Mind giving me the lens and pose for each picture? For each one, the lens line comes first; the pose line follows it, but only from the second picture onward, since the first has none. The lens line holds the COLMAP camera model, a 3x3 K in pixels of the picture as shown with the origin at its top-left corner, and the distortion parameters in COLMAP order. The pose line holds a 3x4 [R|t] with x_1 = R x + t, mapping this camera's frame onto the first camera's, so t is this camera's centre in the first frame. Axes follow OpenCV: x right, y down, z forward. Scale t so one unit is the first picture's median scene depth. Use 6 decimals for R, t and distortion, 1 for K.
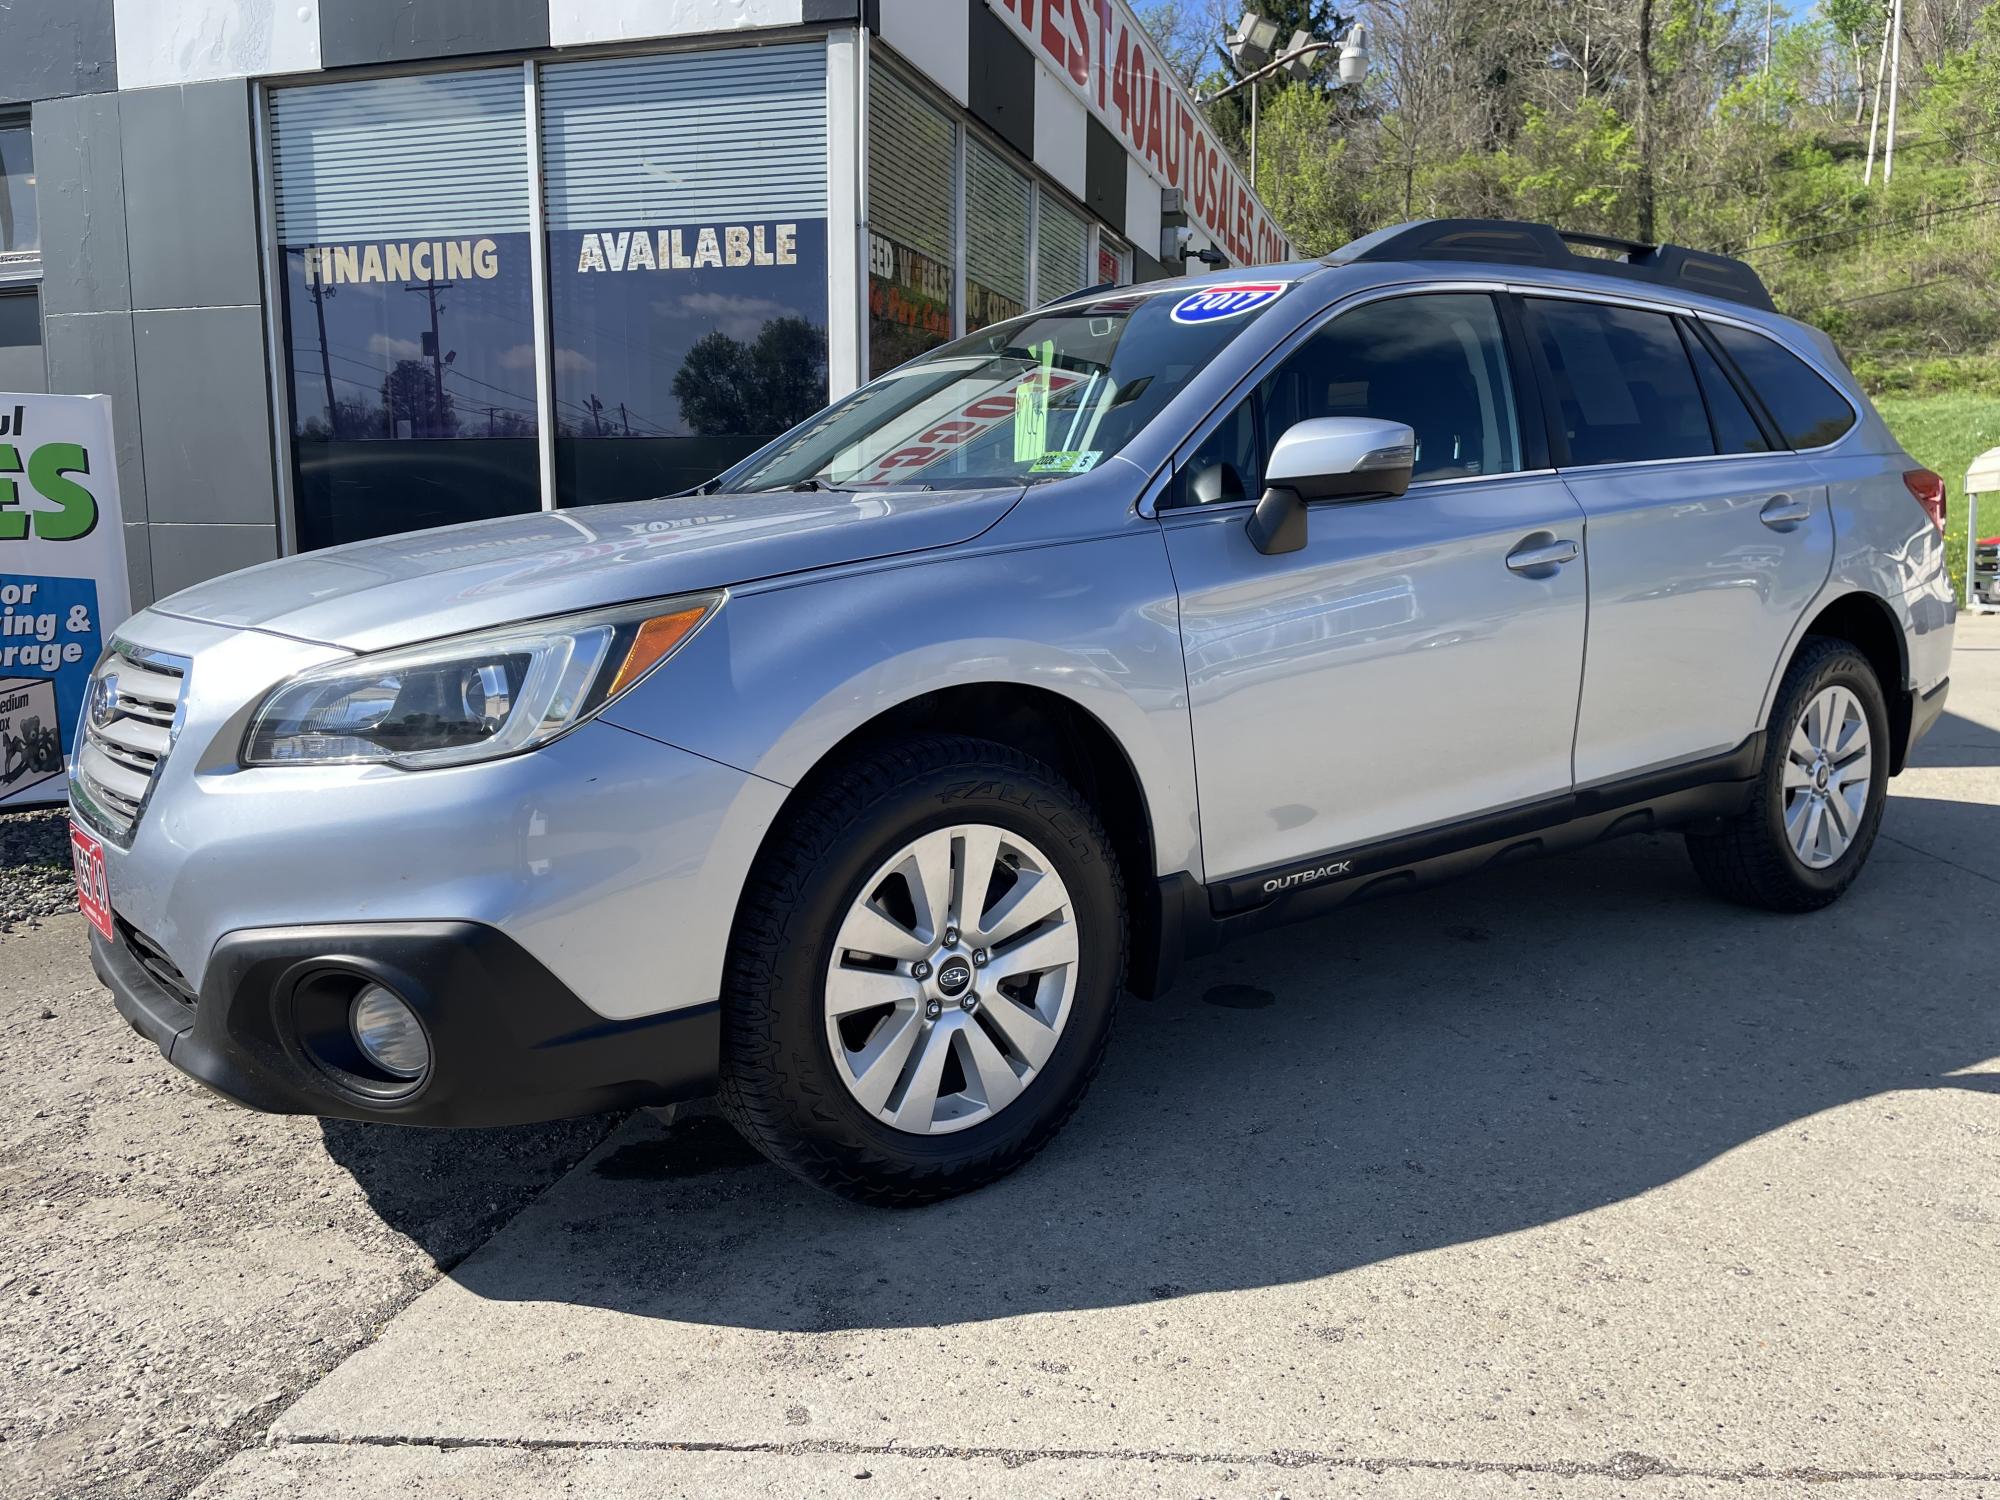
lens RADIAL K [[1492.4, 0, 998.4], [0, 1492.4, 734.3], [0, 0, 1]] dist [0.086098, -0.106984]
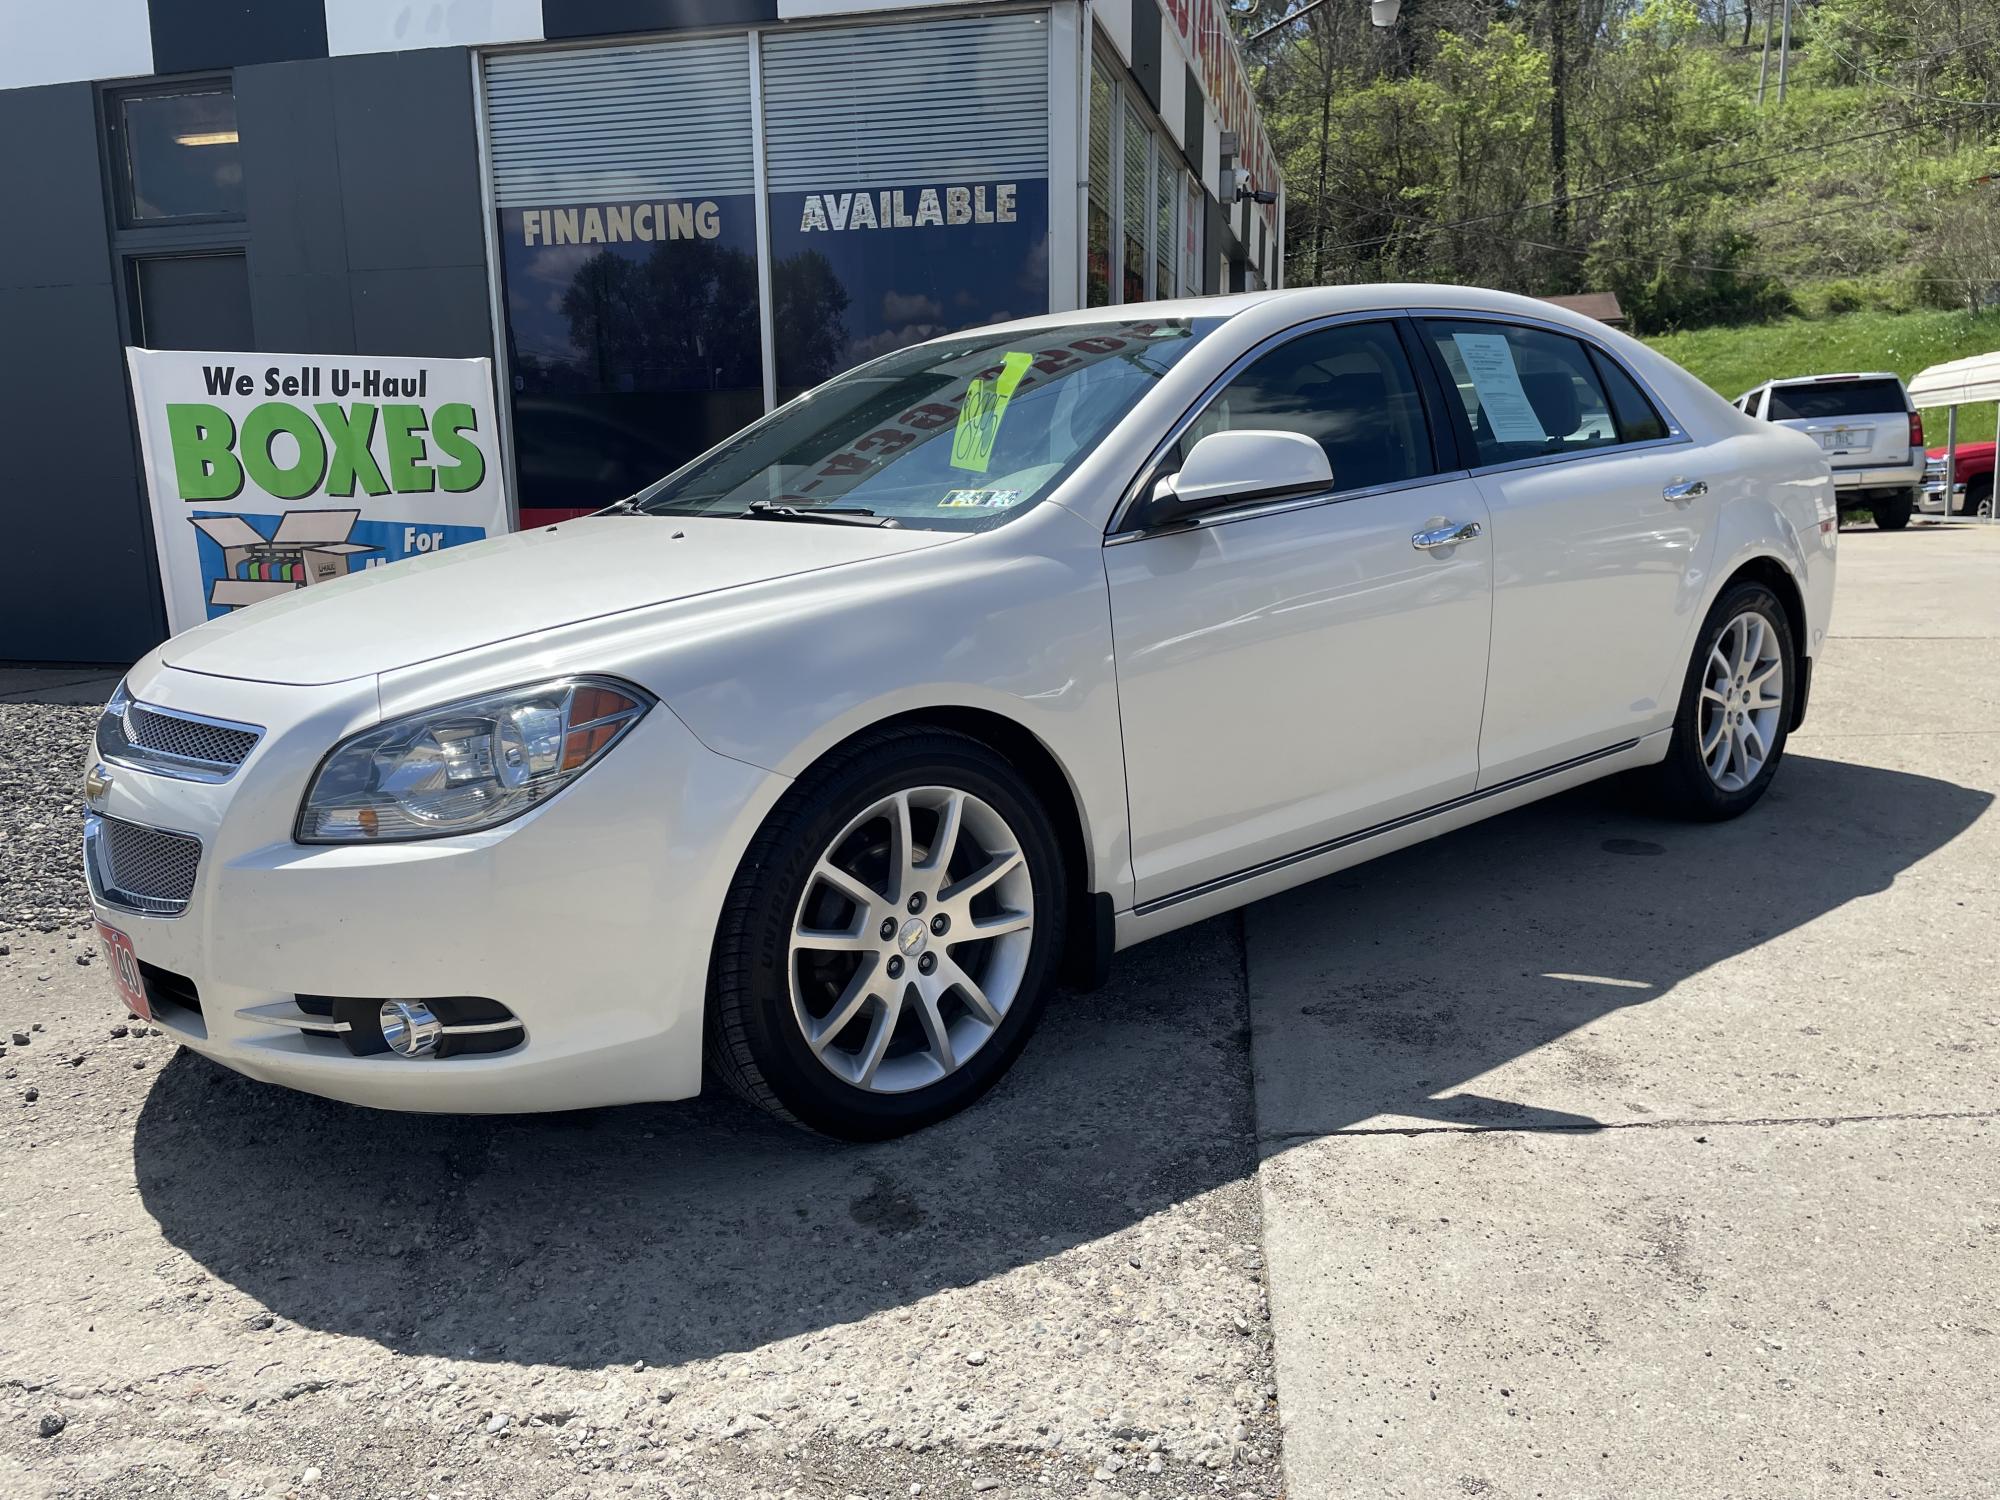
lens RADIAL K [[1492.4, 0, 980.4], [0, 1492.4, 720.9], [0, 0, 1]] dist [0.086098, -0.106984]
pose [[0.998283, -0.029381, 0.050680, -0.209733], [0.027599, 0.998988, 0.035508, 0.006826], [-0.051672, -0.034048, 0.998084, -0.084943]]
